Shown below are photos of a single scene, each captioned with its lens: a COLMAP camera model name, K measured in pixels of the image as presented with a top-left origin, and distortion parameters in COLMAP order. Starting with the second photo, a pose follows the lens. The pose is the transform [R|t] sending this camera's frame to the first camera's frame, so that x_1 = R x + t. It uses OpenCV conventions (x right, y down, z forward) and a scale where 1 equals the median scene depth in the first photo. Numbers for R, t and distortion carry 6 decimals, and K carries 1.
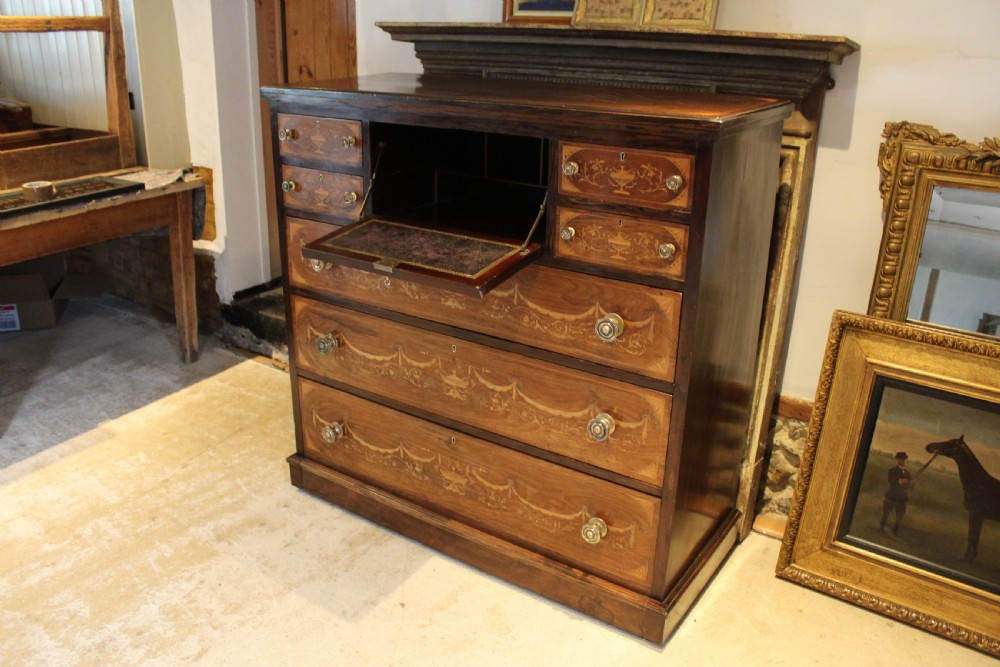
lens RADIAL K [[834.8, 0, 496.9], [0, 834.8, 330.7], [0, 0, 1]] dist [-0.163229, 0.143175]
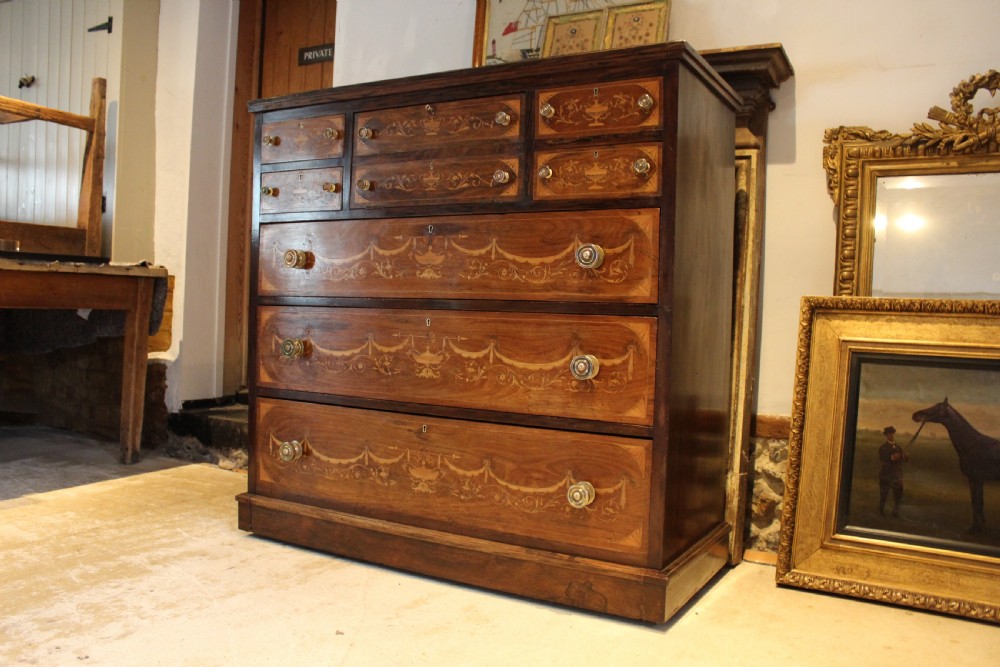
lens RADIAL K [[834.8, 0, 496.9], [0, 834.8, 330.7], [0, 0, 1]] dist [-0.163229, 0.143175]
pose [[0.997276, 0.011122, 0.072922, -0.041683], [0.013526, 0.944237, -0.328990, 0.348106], [-0.072515, 0.329080, 0.941514, 0.075773]]
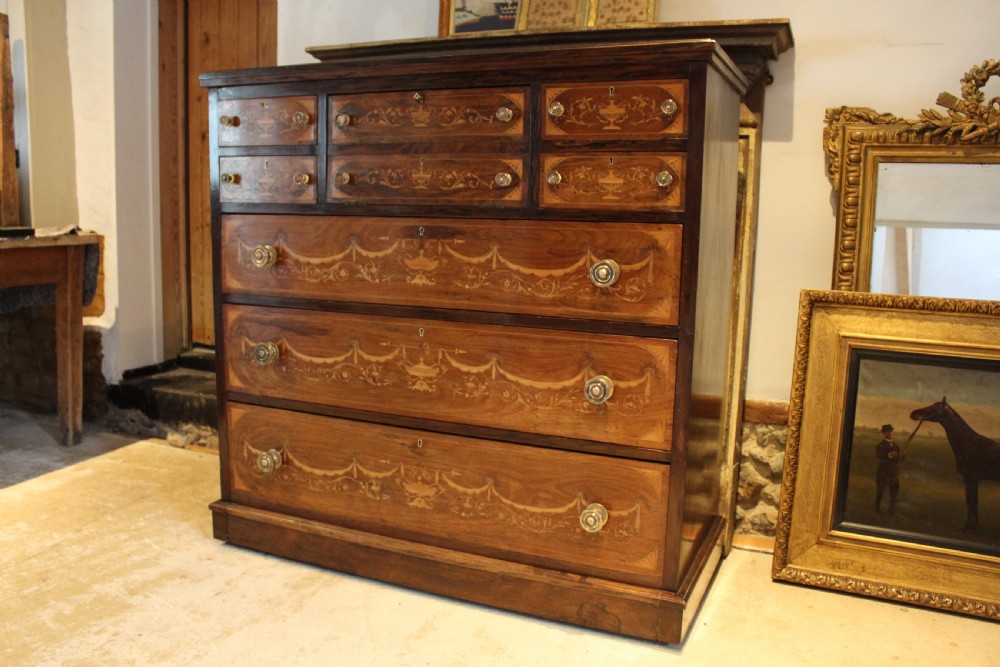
lens RADIAL K [[841.4, 0, 495.1], [0, 841.4, 331.2], [0, 0, 1]] dist [-0.164253, 0.146999]
pose [[0.984542, -0.023994, 0.173496, -0.129167], [0.059465, 0.977526, -0.202254, 0.206742], [-0.164744, 0.209445, 0.963843, 0.103347]]
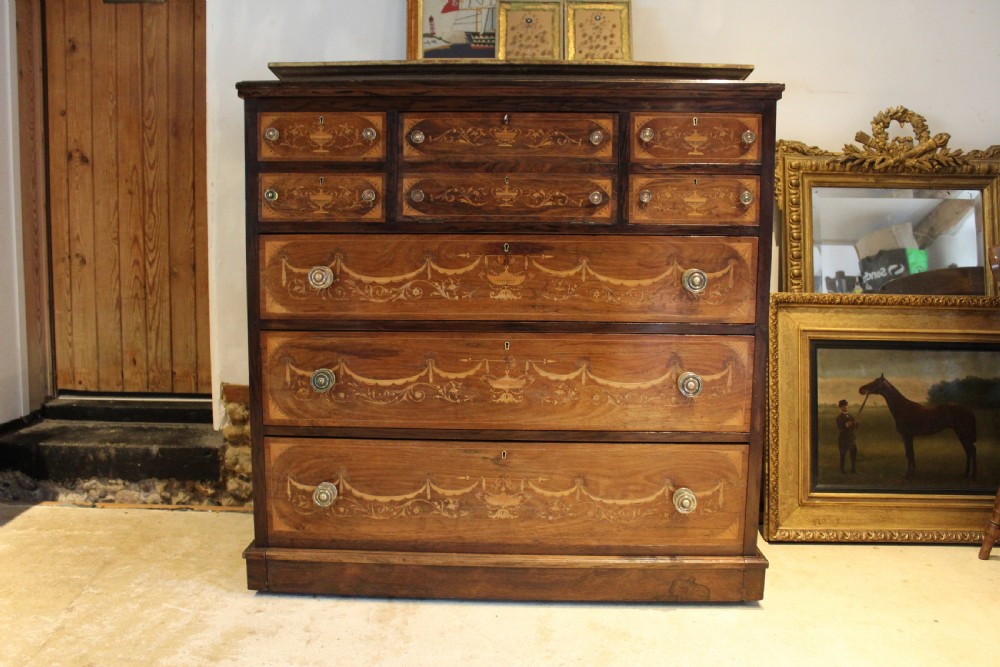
lens RADIAL K [[834.8, 0, 496.9], [0, 834.8, 330.7], [0, 0, 1]] dist [-0.163229, 0.143175]
pose [[0.849450, -0.067344, 0.523355, -0.540238], [0.193326, 0.962577, -0.189923, 0.177750], [-0.490979, 0.262507, 0.830680, 0.221508]]
